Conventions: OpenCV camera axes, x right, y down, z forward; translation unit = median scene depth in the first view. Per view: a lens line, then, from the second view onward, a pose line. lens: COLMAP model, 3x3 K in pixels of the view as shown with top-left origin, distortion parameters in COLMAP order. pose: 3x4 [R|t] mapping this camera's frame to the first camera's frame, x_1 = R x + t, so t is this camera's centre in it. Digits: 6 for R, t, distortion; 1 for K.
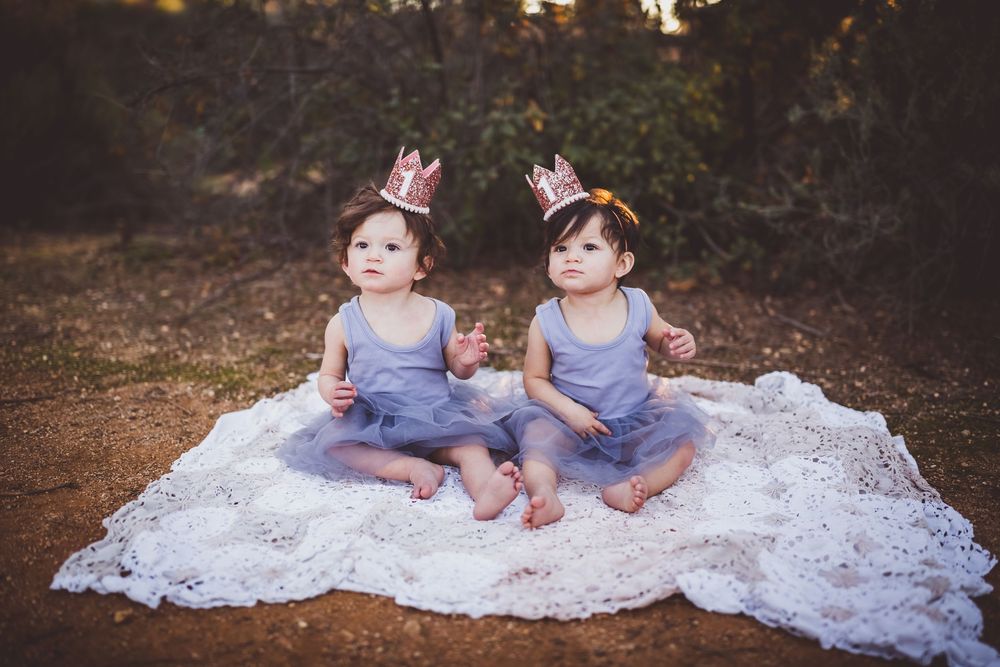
lens RADIAL K [[984.7, 0, 500.0], [0, 984.7, 333.5], [0, 0, 1]] dist [-0.003949, -0.007541]
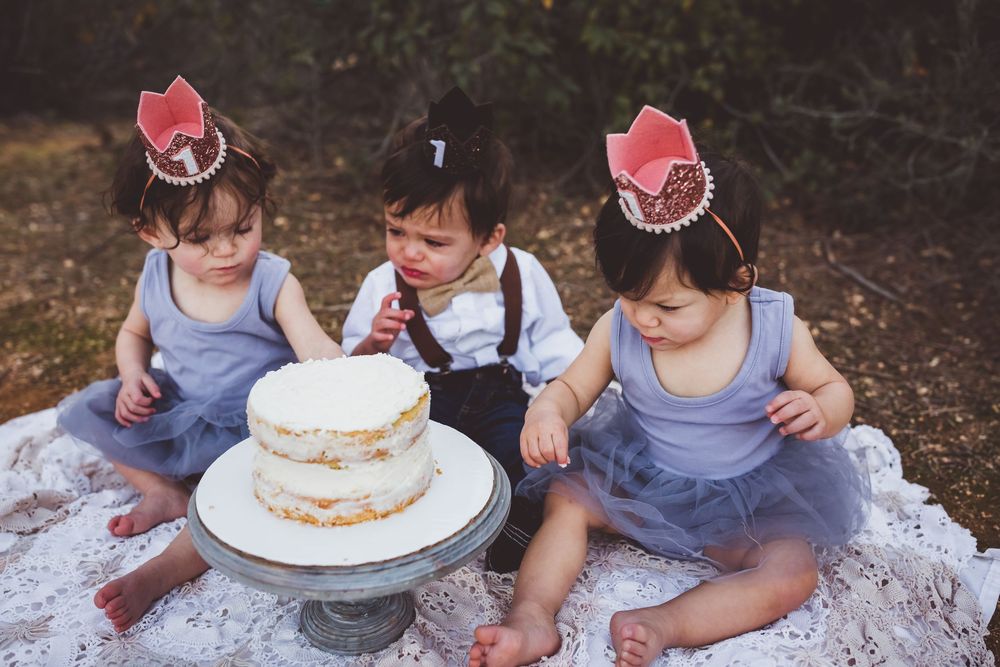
lens RADIAL K [[984.7, 0, 500.0], [0, 984.7, 333.5], [0, 0, 1]] dist [-0.003949, -0.007541]
pose [[0.990227, 0.031630, -0.135832, 0.154094], [-0.014336, 0.991868, 0.126462, -0.065556], [0.138728, -0.123279, 0.982628, 0.269635]]
